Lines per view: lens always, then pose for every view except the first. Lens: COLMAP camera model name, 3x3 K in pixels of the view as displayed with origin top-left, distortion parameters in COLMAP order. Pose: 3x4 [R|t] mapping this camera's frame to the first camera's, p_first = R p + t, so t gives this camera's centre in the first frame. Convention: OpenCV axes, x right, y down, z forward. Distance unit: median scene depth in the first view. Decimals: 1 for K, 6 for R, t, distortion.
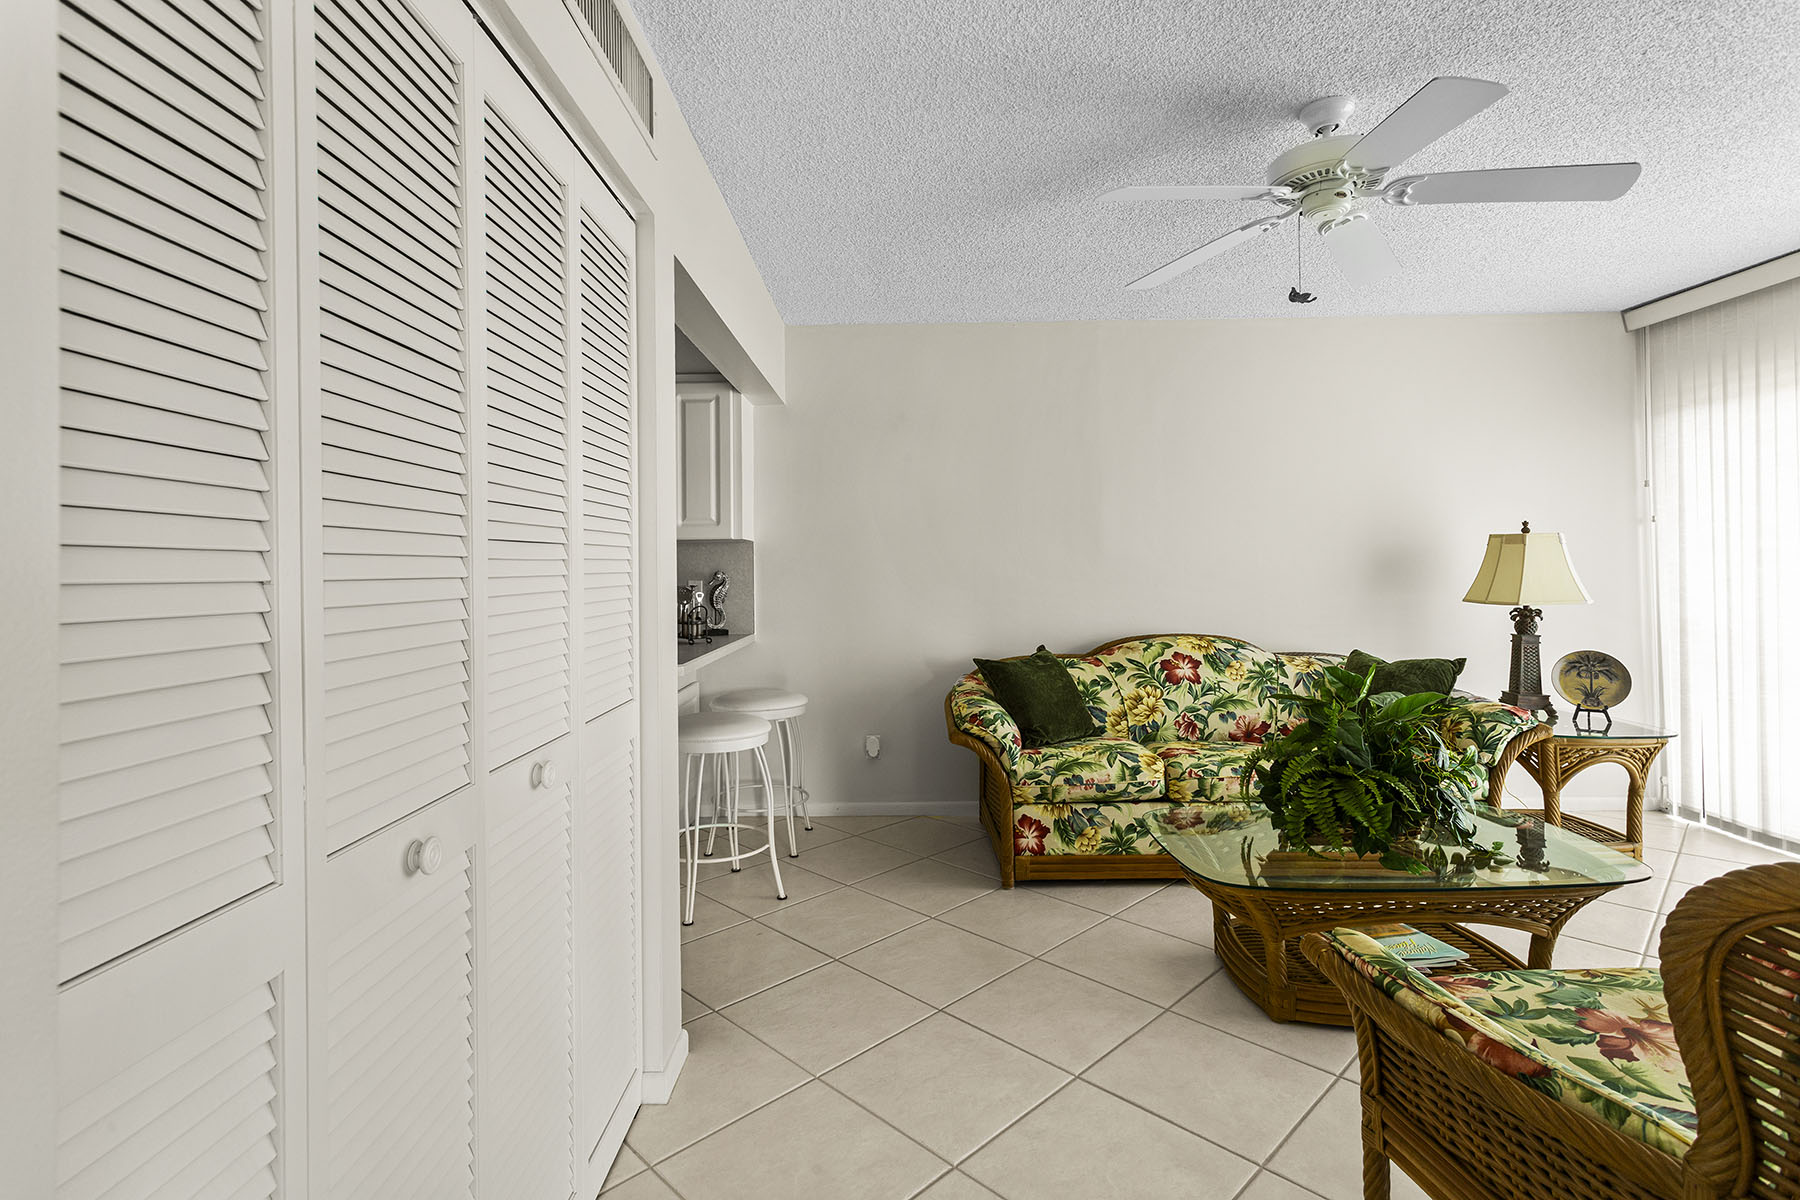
lens RADIAL K [[867.9, 0, 874.6], [0, 867.9, 556.4], [0, 0, 1]] dist [-0.000382, 0.002538]
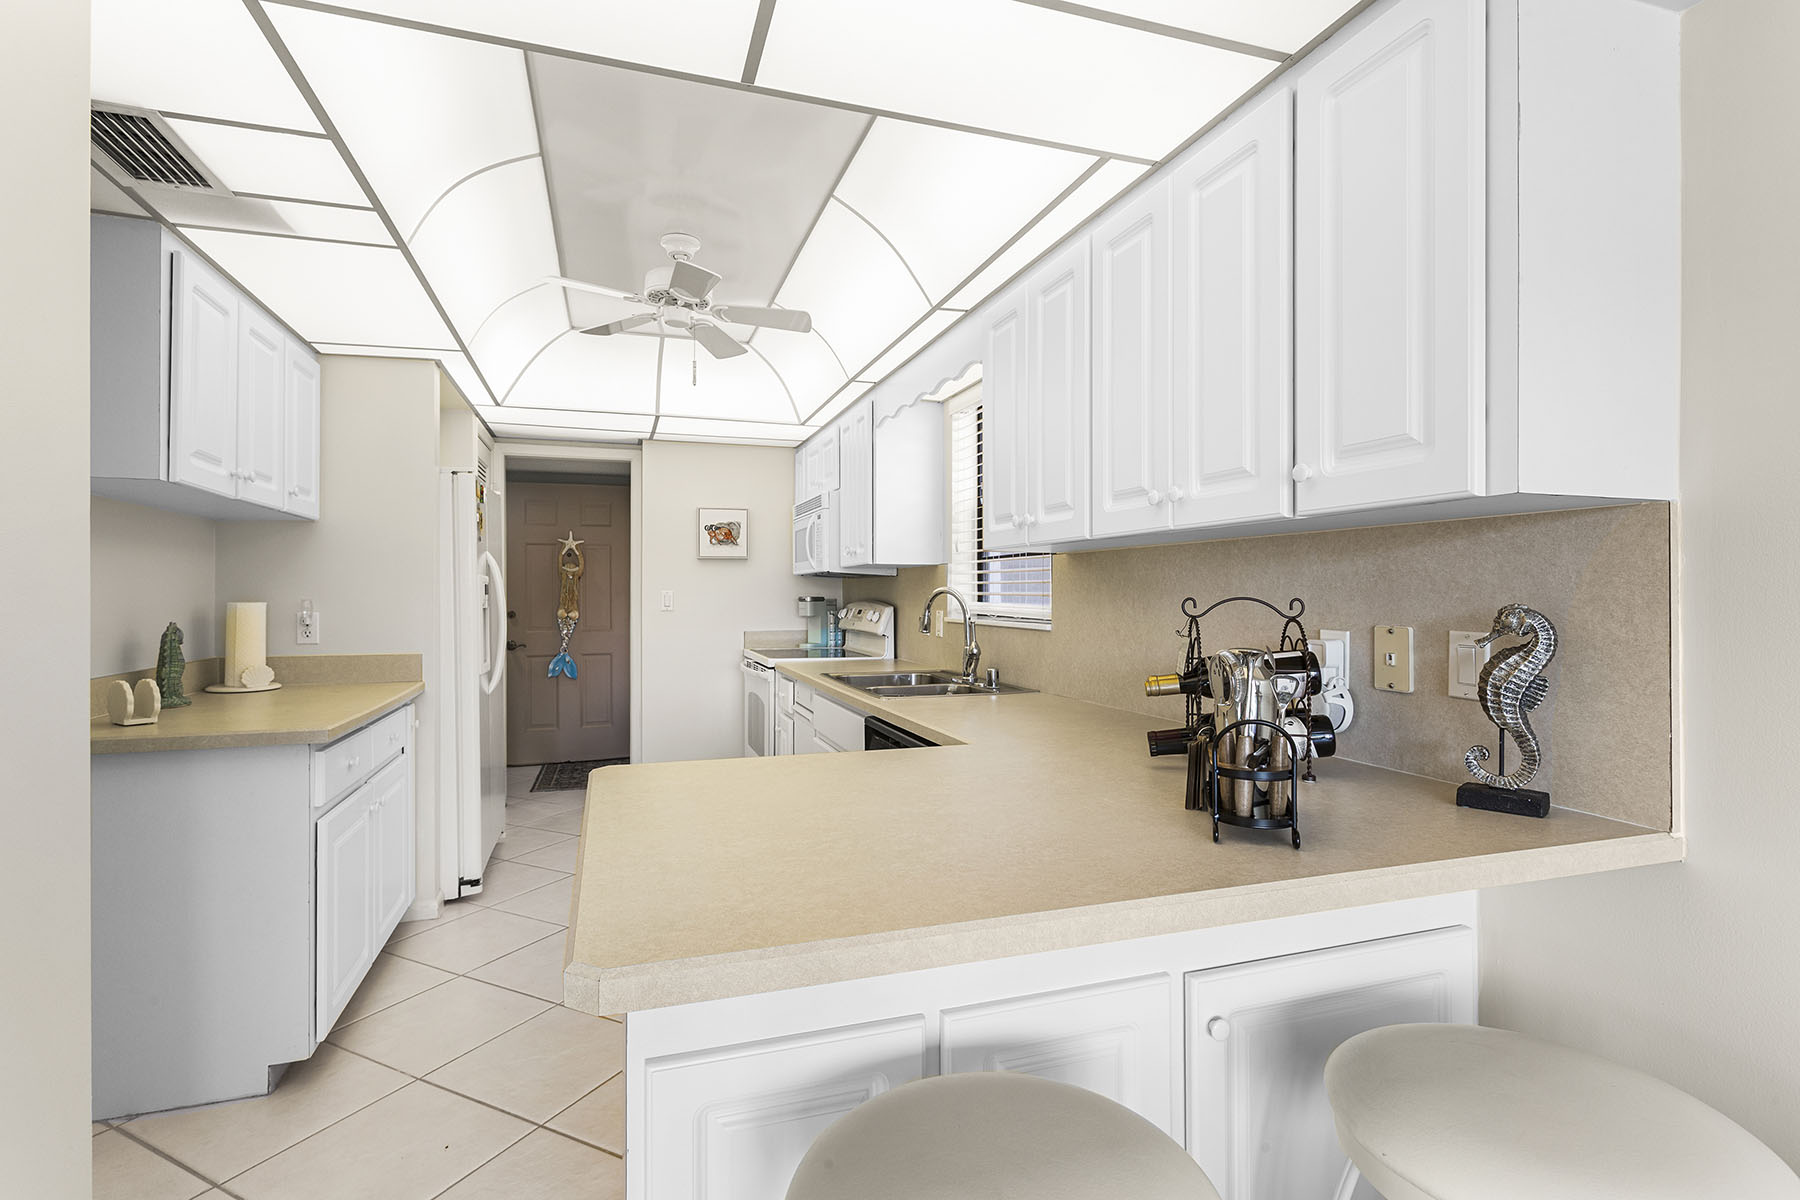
lens RADIAL K [[867.9, 0, 899.7], [0, 867.9, 600.7], [0, 0, 1]] dist [-0.000382, 0.002538]
pose [[0.344076, 0.008262, -0.938905, 0.036353], [0.005195, 0.999929, 0.010702, 0.010556], [0.938927, -0.008560, 0.344009, 0.680273]]
